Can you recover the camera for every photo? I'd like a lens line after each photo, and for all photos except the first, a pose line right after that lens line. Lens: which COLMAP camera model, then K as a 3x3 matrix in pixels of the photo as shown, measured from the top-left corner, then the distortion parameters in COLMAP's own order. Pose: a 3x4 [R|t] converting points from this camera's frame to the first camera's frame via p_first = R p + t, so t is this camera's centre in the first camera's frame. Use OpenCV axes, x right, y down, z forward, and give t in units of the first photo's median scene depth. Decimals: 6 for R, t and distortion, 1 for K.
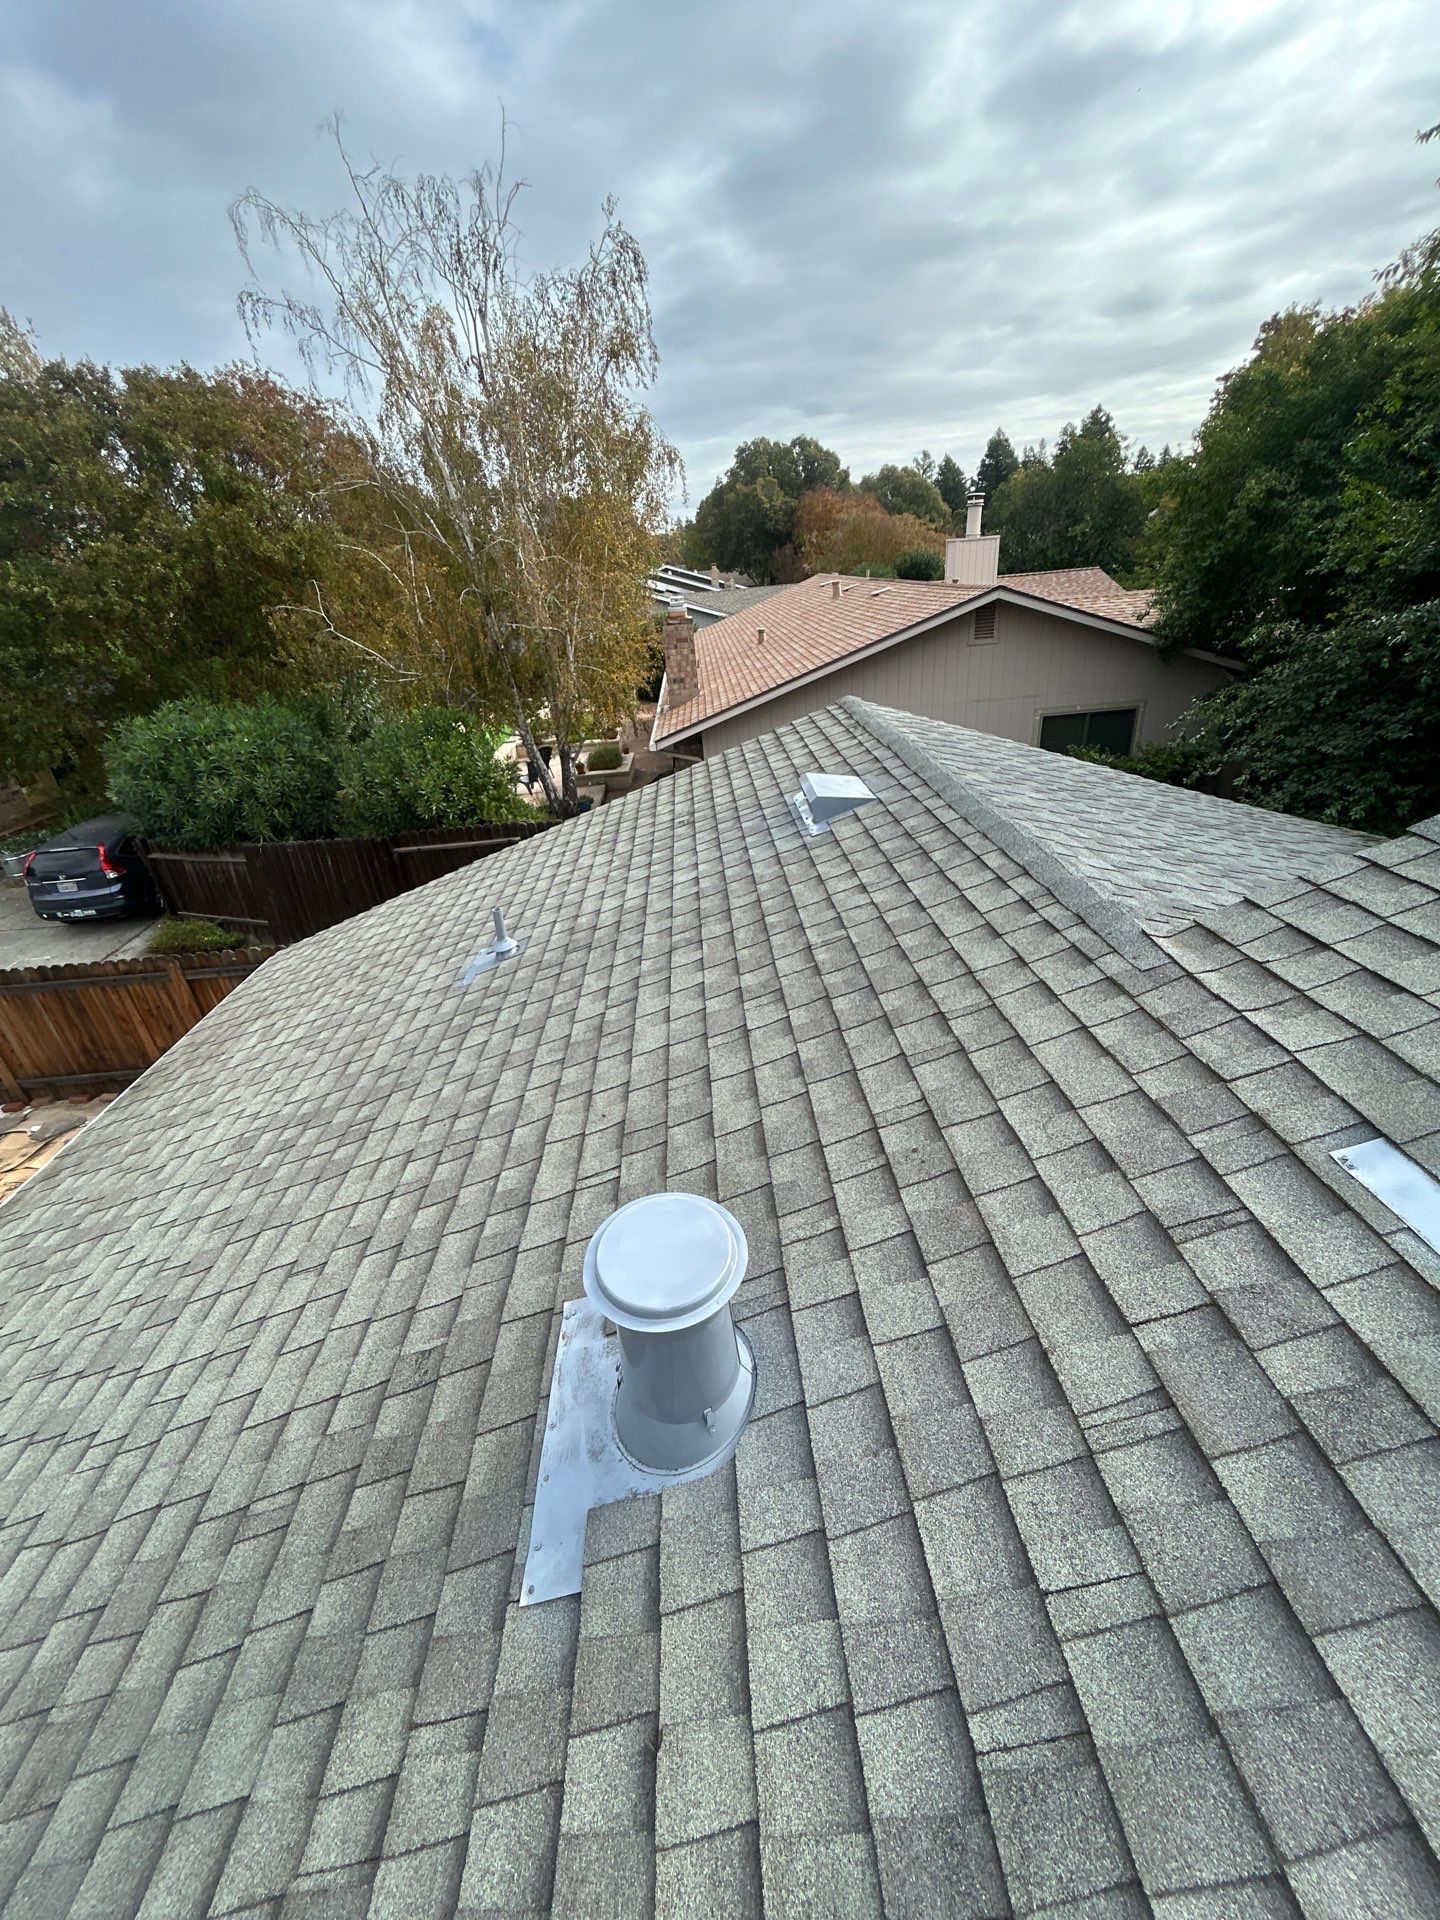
lens RADIAL K [[774.5, 0, 706.3], [0, 774.5, 965.2], [0, 0, 1]] dist [-0.002962, 0.001134]
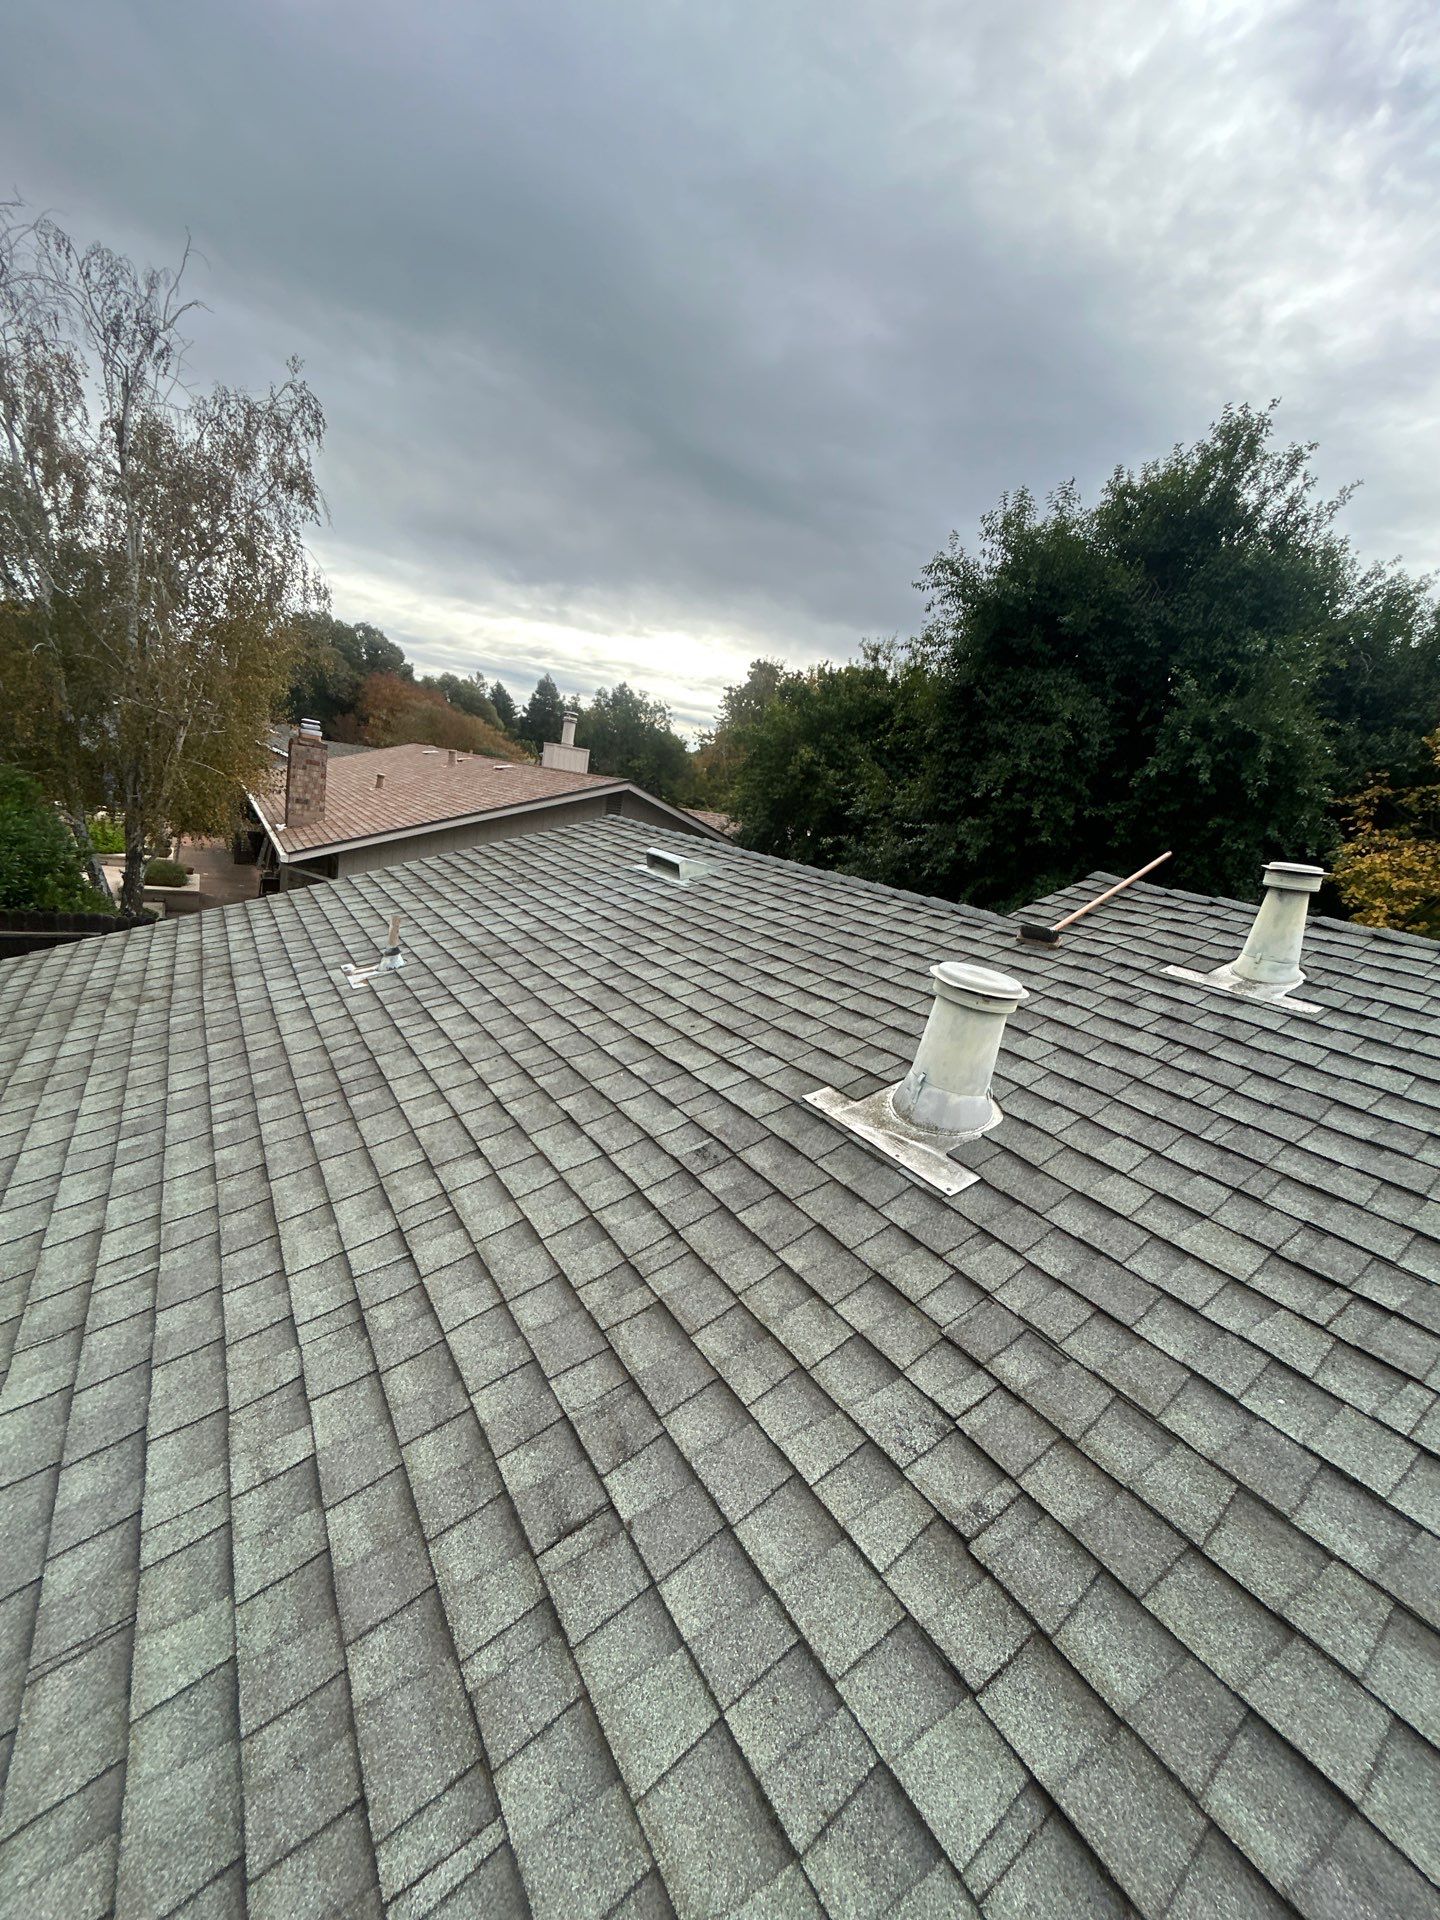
lens RADIAL K [[774.5, 0, 720.0], [0, 774.5, 962.7], [0, 0, 1]] dist [-0.002962, 0.001134]
pose [[0.829184, 0.098153, 0.550291, -0.133449], [0.033686, 0.973899, -0.224469, 0.063411], [-0.557960, 0.204664, 0.804235, -0.005204]]
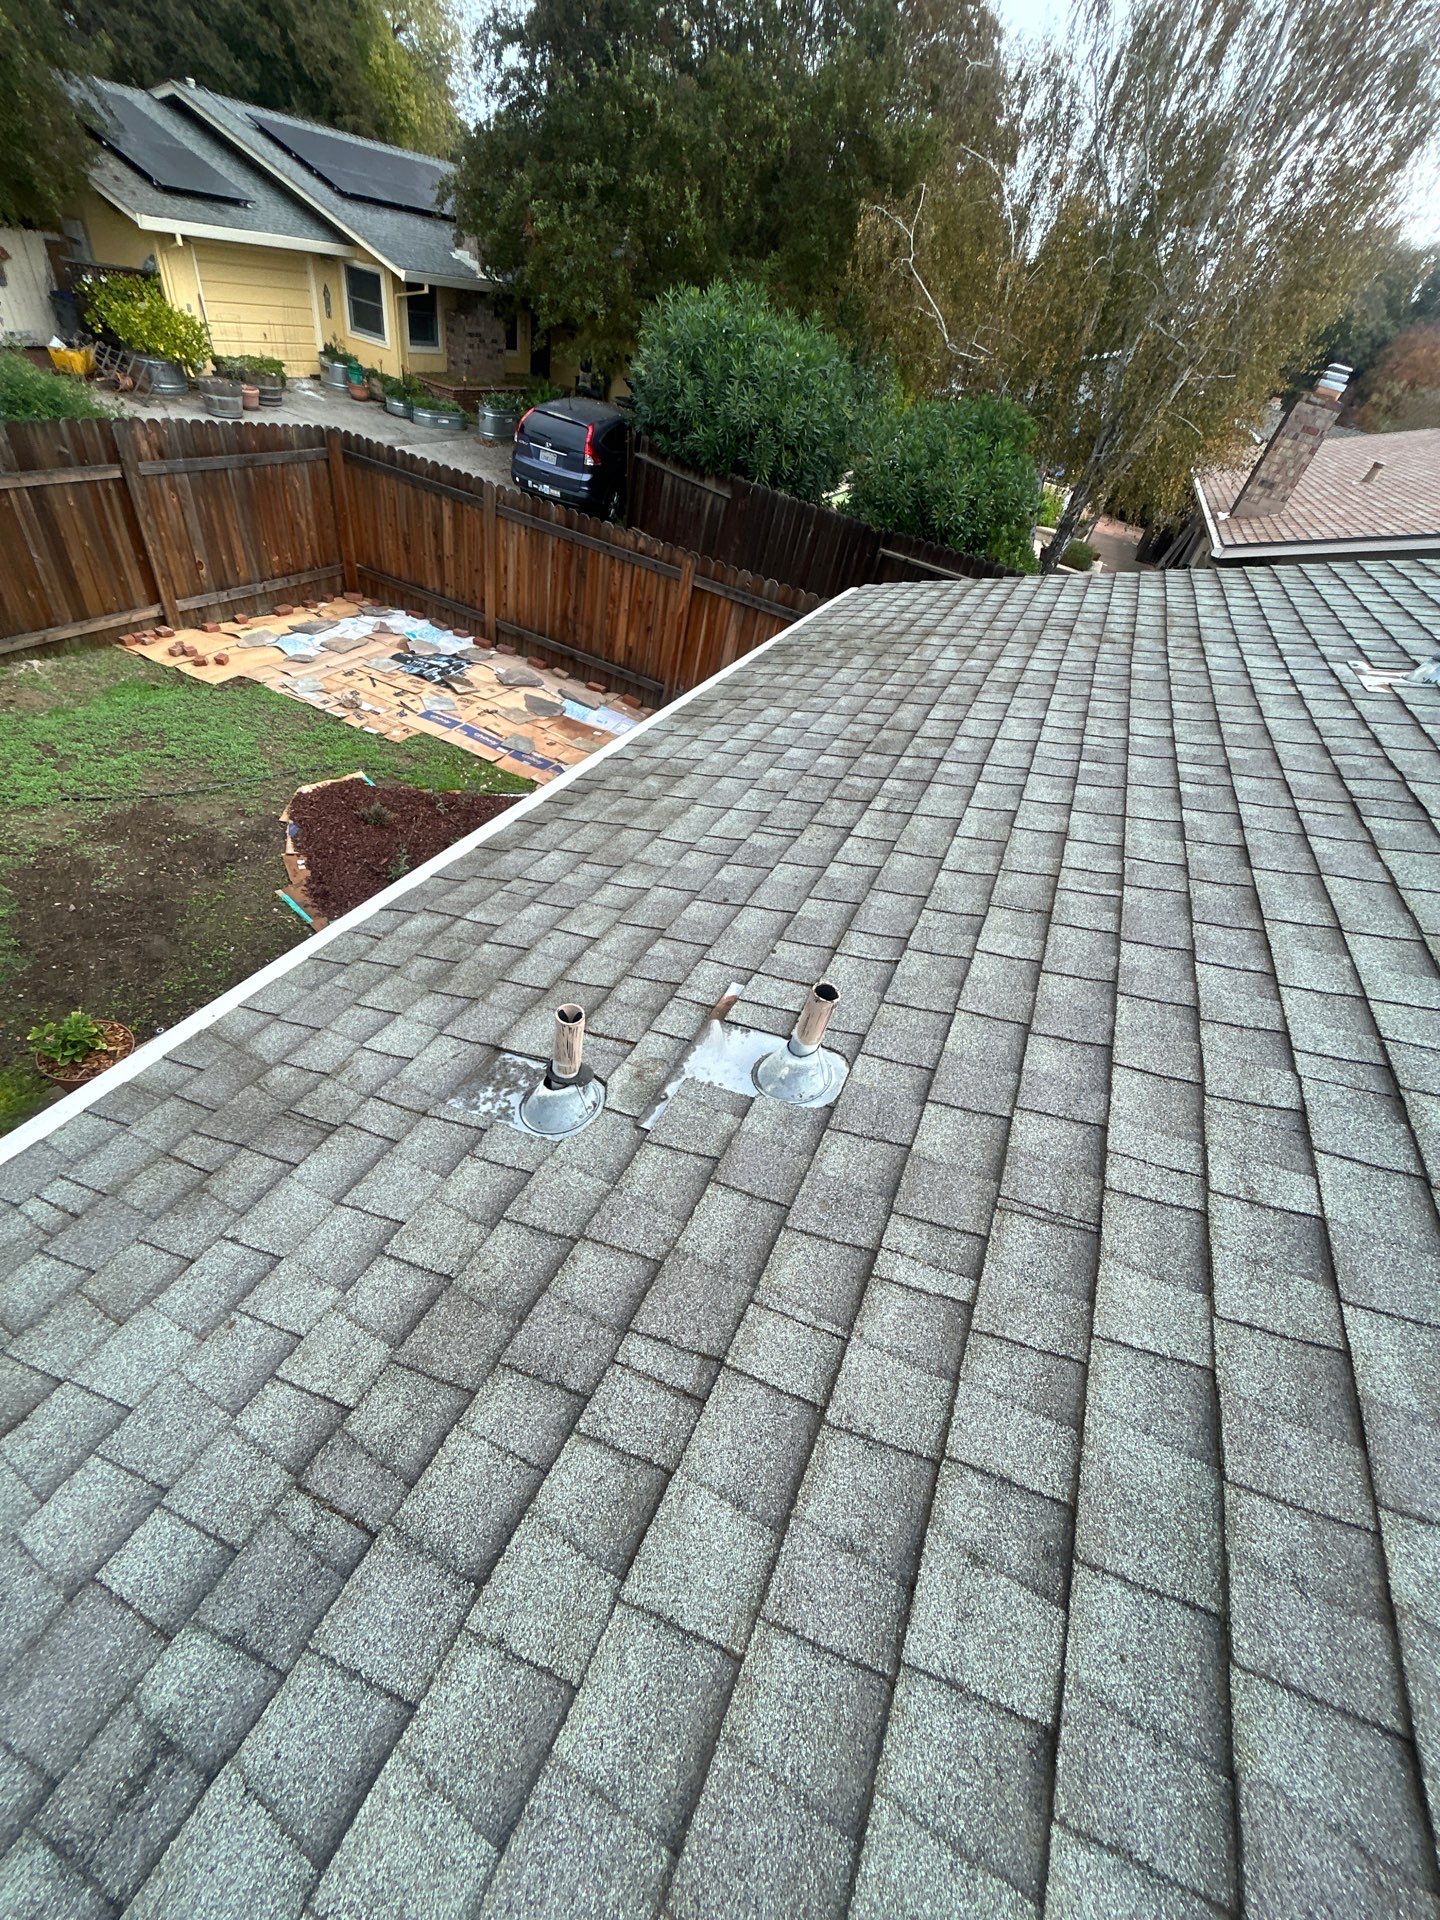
lens RADIAL K [[774.5, 0, 716.3], [0, 774.5, 957.9], [0, 0, 1]] dist [-0.002962, 0.001134]
pose [[0.854153, 0.489619, -0.175202, -0.164092], [-0.435923, 0.857856, 0.272129, 0.084819], [0.283538, -0.156065, 0.946176, 0.035058]]
